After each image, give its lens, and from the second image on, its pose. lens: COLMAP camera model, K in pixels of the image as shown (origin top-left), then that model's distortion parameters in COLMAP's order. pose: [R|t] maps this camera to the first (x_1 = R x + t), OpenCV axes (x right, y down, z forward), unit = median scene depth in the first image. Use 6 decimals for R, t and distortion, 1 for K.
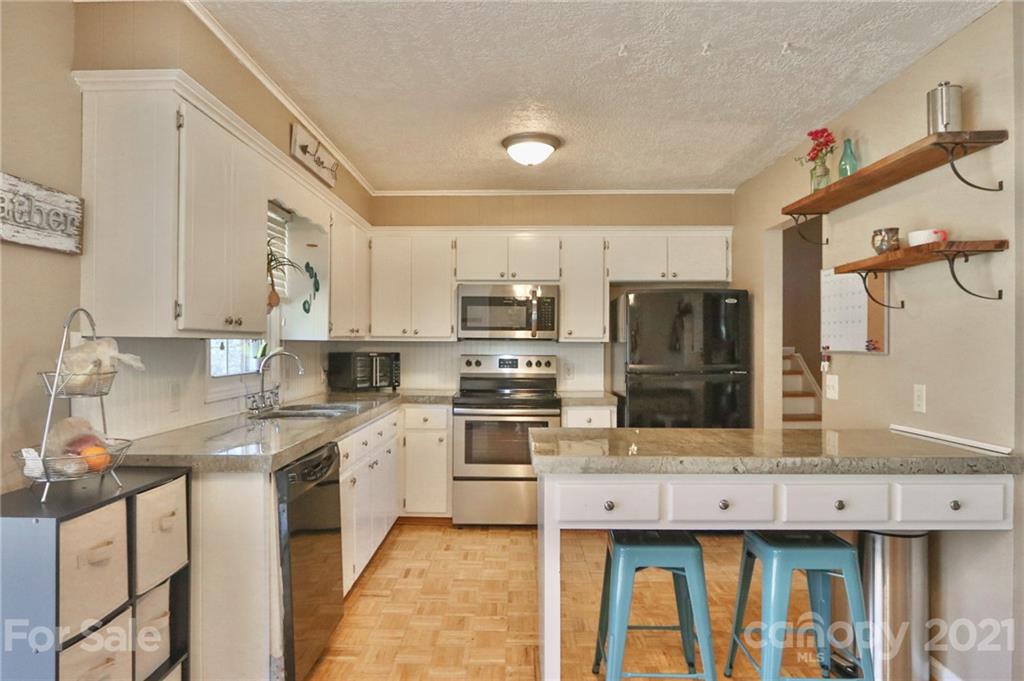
lens RADIAL K [[620.3, 0, 512.0], [0, 620.3, 340.5], [0, 0, 1]] dist [-0.036658, -0.000331]
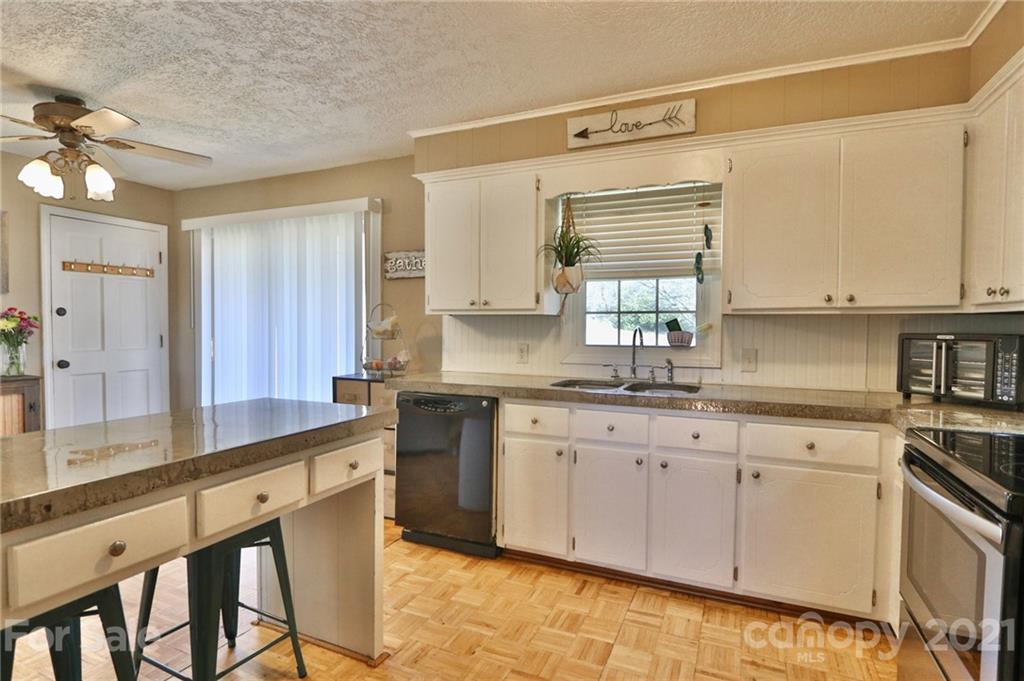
lens RADIAL K [[526.6, 0, 505.3], [0, 526.6, 342.6], [0, 0, 1]] dist [-0.011392, 0.000204]
pose [[-0.399485, 0.030938, -0.916217, 0.366889], [-0.000176, 0.999428, 0.033824, 0.011309], [0.916740, 0.013674, -0.399251, 0.817417]]
